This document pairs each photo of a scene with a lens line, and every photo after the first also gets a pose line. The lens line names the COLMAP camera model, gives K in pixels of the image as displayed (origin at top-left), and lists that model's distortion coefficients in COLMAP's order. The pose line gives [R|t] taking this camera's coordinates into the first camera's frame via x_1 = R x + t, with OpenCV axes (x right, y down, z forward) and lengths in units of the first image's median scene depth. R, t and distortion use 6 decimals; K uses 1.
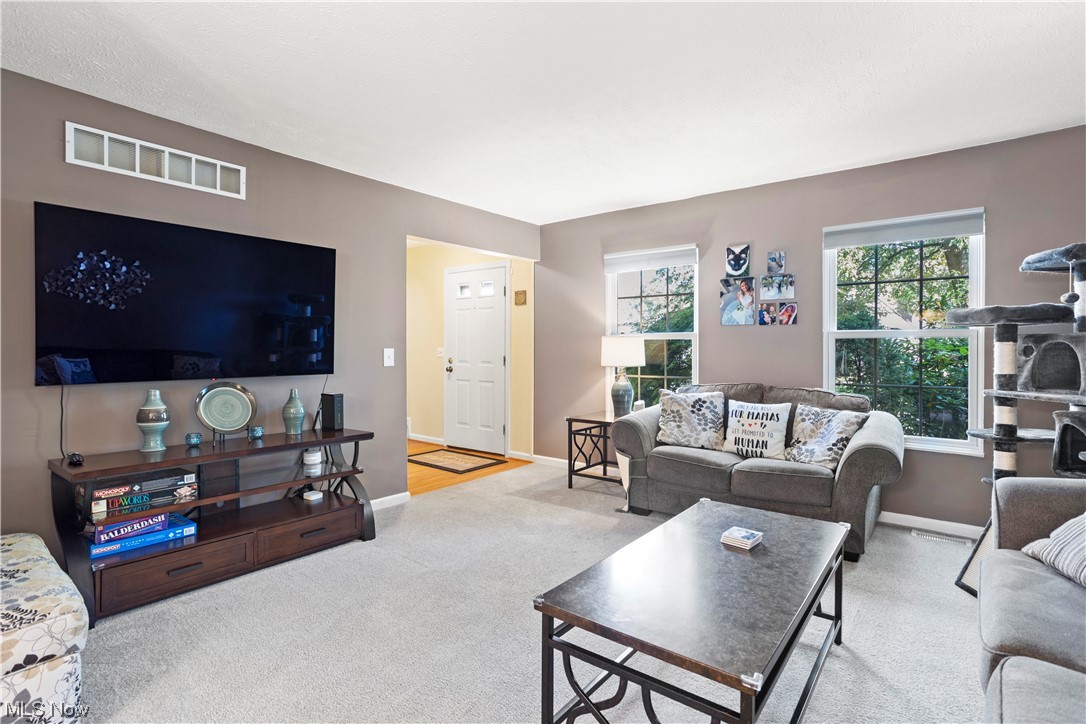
lens RADIAL K [[530.4, 0, 538.2], [0, 530.4, 360.0], [0, 0, 1]] dist [-0.027373, 0.009542]
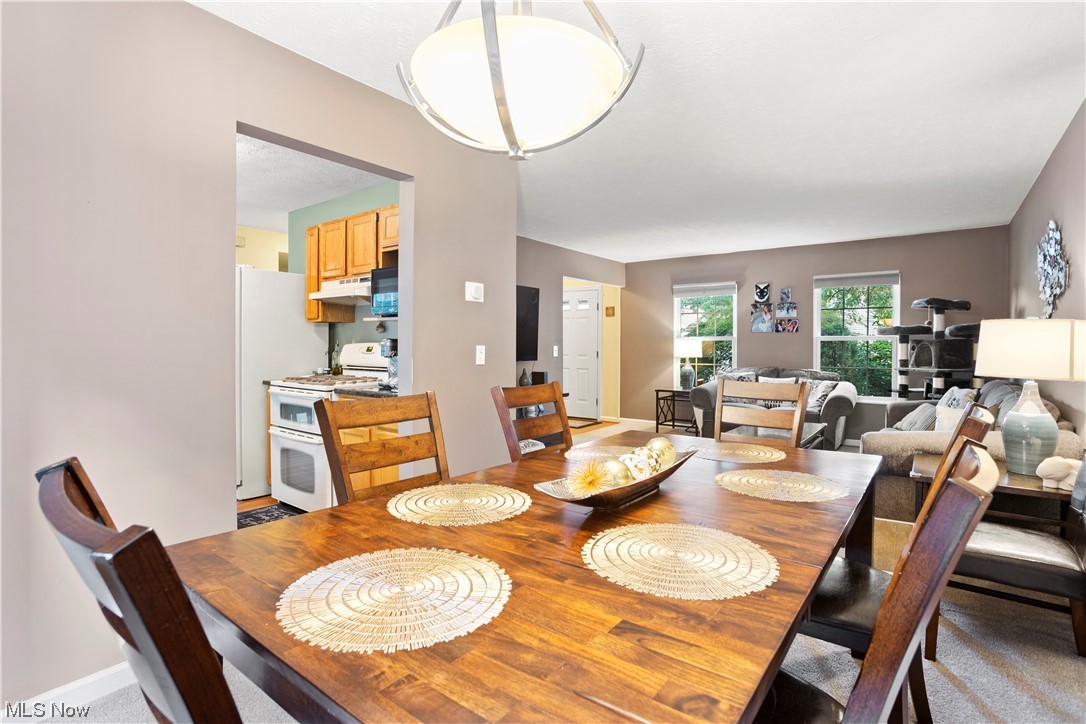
lens RADIAL K [[530.4, 0, 543.3], [0, 530.4, 358.8], [0, 0, 1]] dist [-0.027373, 0.009542]
pose [[0.999555, 0.001526, 0.029798, -0.363218], [-0.001611, 0.999995, 0.002839, 0.013853], [-0.029793, -0.002885, 0.999552, -0.643522]]
